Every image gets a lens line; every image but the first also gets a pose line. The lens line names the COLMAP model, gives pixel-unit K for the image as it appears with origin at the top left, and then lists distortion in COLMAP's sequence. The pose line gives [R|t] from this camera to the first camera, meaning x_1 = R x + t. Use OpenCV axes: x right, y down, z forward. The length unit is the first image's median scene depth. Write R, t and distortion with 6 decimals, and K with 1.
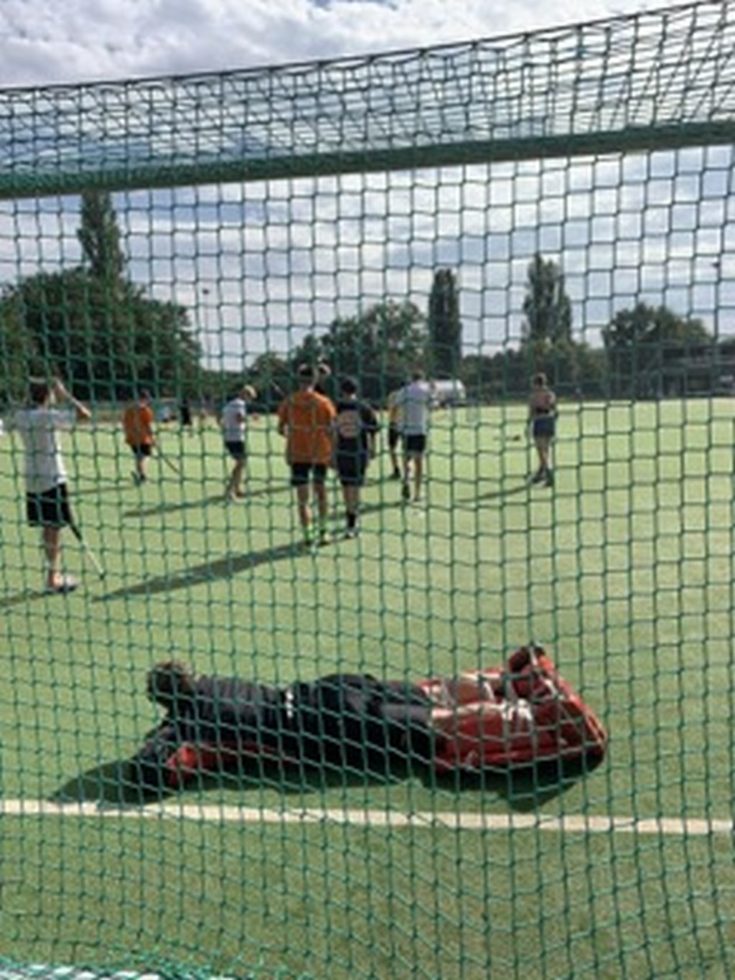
lens RADIAL K [[745.3, 0, 367.5], [0, 745.3, 490.0], [0, 0, 1]] dist [-0.000735, 0.000398]
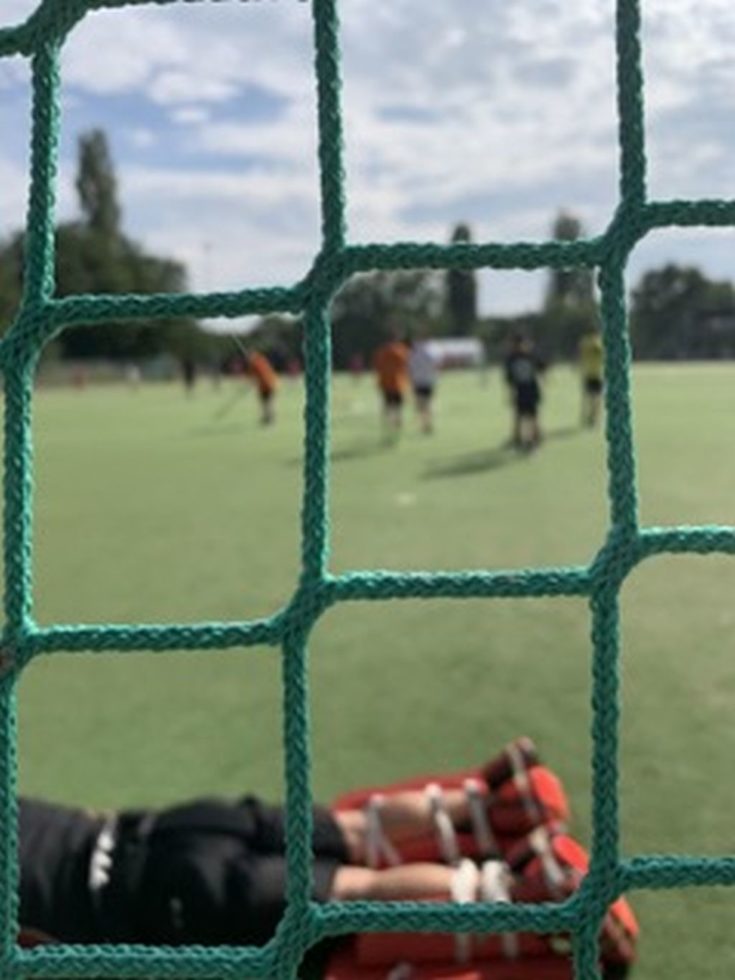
lens RADIAL K [[745.3, 0, 367.5], [0, 745.3, 490.0], [0, 0, 1]] dist [-0.000735, 0.000398]
pose [[0.999713, 0.013429, -0.019840, 0.105680], [-0.012452, 0.998741, 0.048584, -0.033193], [0.020467, -0.048323, 0.998622, 0.396794]]
